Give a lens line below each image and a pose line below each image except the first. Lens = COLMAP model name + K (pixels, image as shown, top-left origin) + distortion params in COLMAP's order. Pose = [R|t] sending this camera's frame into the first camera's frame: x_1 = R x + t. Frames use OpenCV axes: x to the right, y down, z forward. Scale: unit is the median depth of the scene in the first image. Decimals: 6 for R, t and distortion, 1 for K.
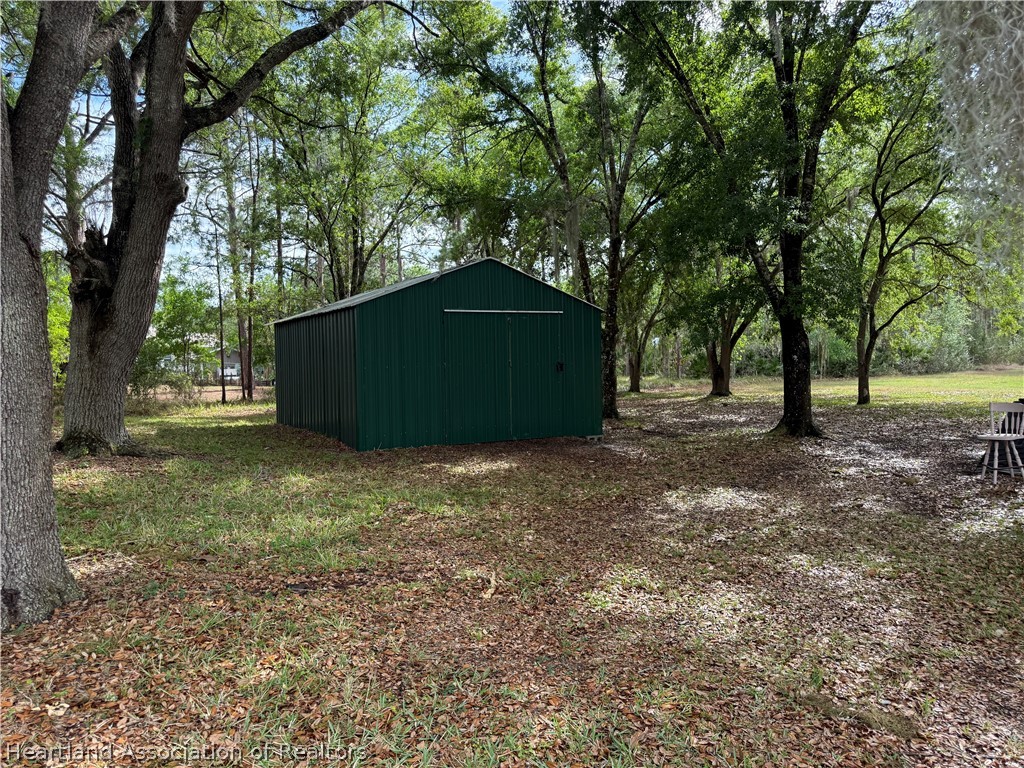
lens RADIAL K [[716.4, 0, 513.4], [0, 716.4, 385.3], [0, 0, 1]] dist [0.007719, 0.002866]
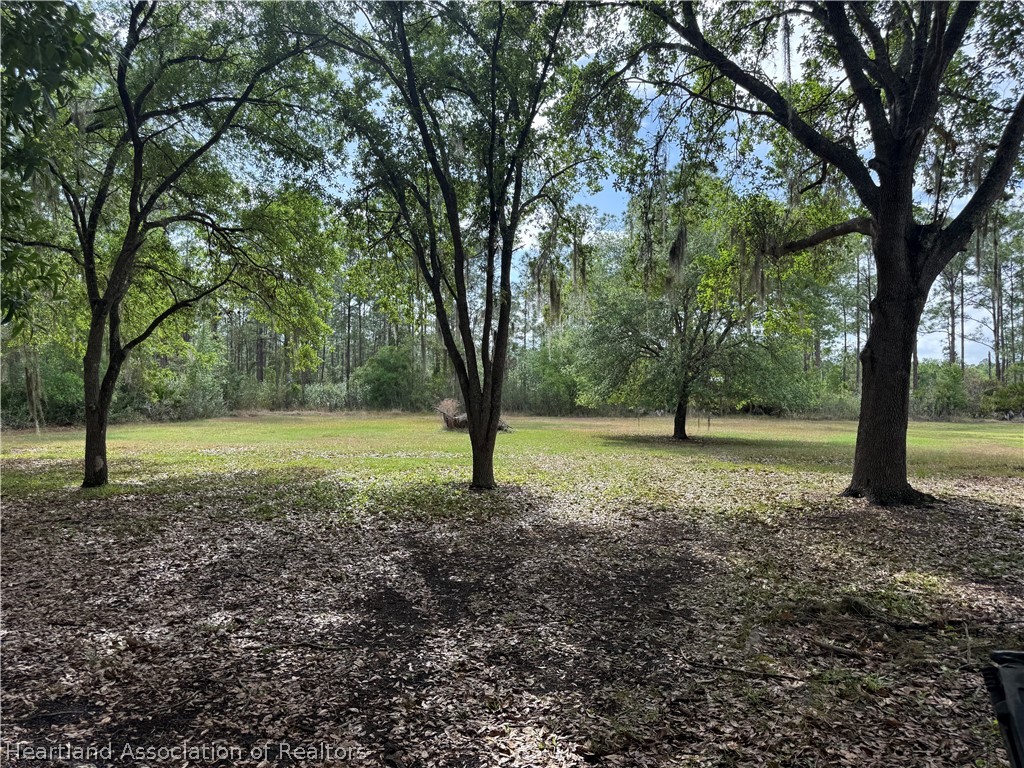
lens RADIAL K [[716.4, 0, 513.6], [0, 716.4, 387.6], [0, 0, 1]] dist [0.007719, 0.002866]
pose [[0.563359, 0.035824, 0.825435, 0.147851], [0.011157, 0.998639, -0.050956, -0.010296], [-0.826137, 0.037916, 0.562193, 0.296109]]
